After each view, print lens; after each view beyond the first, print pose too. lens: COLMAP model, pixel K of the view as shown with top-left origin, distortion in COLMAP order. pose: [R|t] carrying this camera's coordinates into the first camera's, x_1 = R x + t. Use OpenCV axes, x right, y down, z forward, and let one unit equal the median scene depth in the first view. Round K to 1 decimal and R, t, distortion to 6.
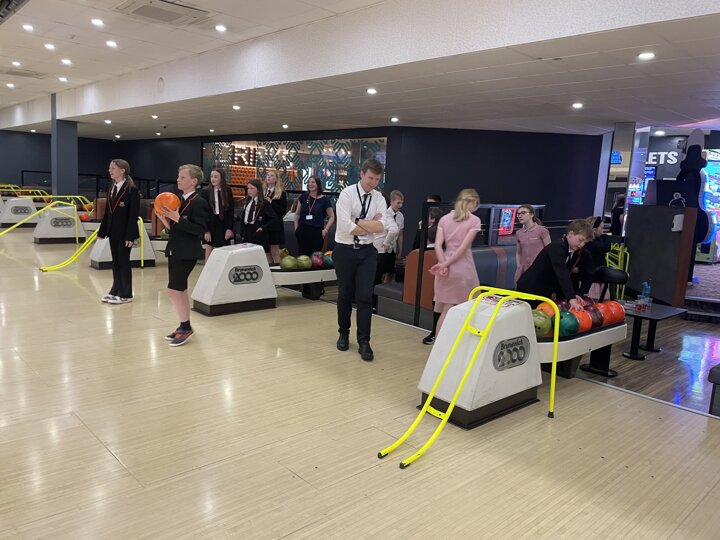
lens RADIAL K [[551.1, 0, 356.8], [0, 551.1, 260.0], [0, 0, 1]] dist [0.097705, -0.134196]
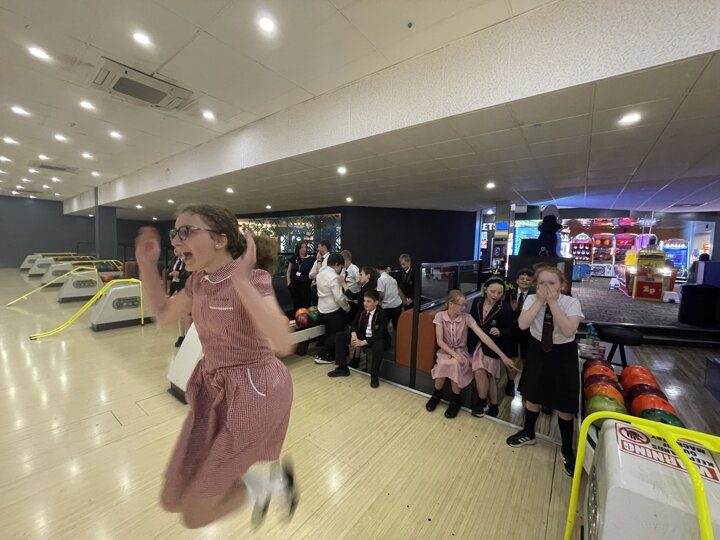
lens RADIAL K [[293.1, 0, 359.8], [0, 293.1, 267.9], [0, 0, 1]] dist [-0.001485, -0.000137]
pose [[0.984966, -0.039283, 0.168221, -0.039313], [0.048430, 0.997543, -0.050616, -0.044567], [-0.165819, 0.058002, 0.984449, 0.292507]]
